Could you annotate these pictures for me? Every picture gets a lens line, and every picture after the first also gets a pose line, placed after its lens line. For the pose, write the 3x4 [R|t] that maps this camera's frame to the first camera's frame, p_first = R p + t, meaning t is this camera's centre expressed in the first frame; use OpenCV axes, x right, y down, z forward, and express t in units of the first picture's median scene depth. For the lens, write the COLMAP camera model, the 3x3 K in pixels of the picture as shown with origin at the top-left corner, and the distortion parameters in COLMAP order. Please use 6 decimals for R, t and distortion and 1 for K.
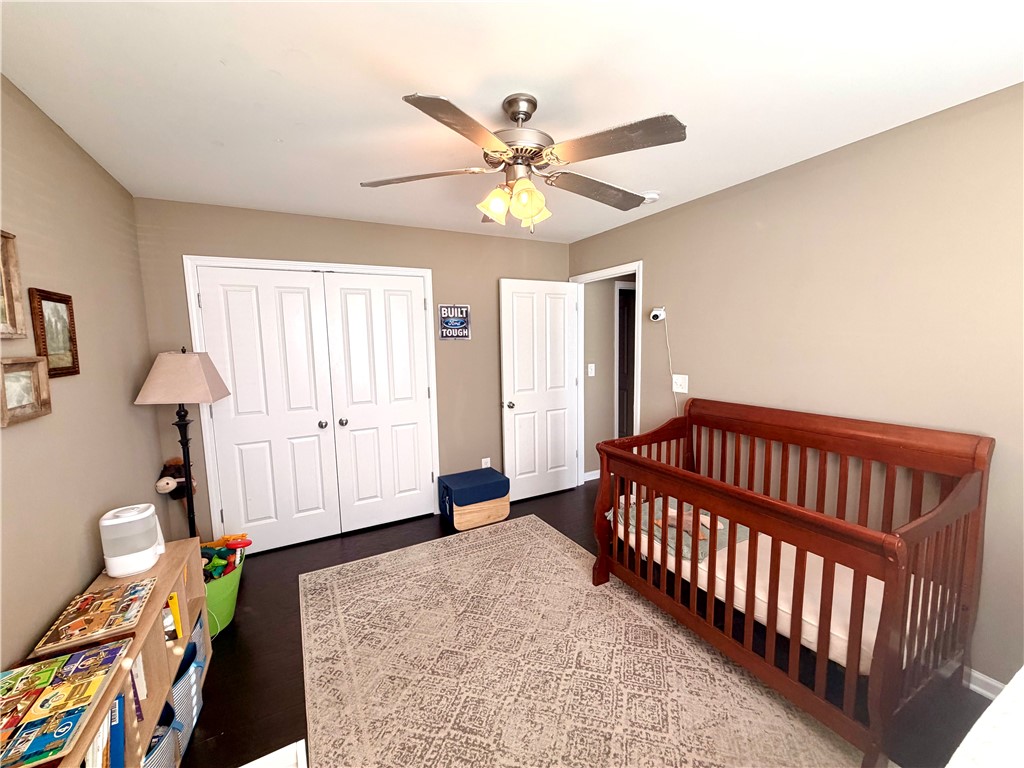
lens RADIAL K [[410.8, 0, 511.3], [0, 410.8, 383.0], [0, 0, 1]] dist [-0.003044, -0.000058]
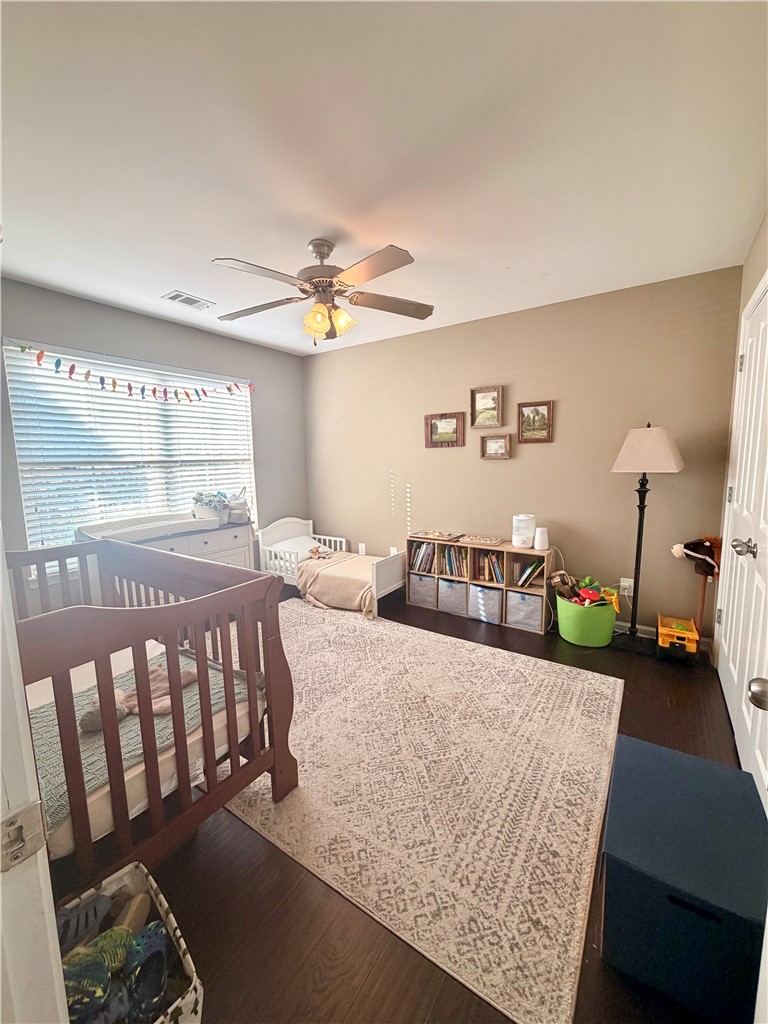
lens RADIAL K [[410.8, 0, 386.7], [0, 410.8, 511.3], [0, 0, 1]] dist [-0.003044, -0.000058]
pose [[-0.883685, 0.095812, -0.458172, 0.362253], [-0.016050, 0.972049, 0.234229, -0.104050], [0.467808, 0.214339, -0.857447, 1.676331]]
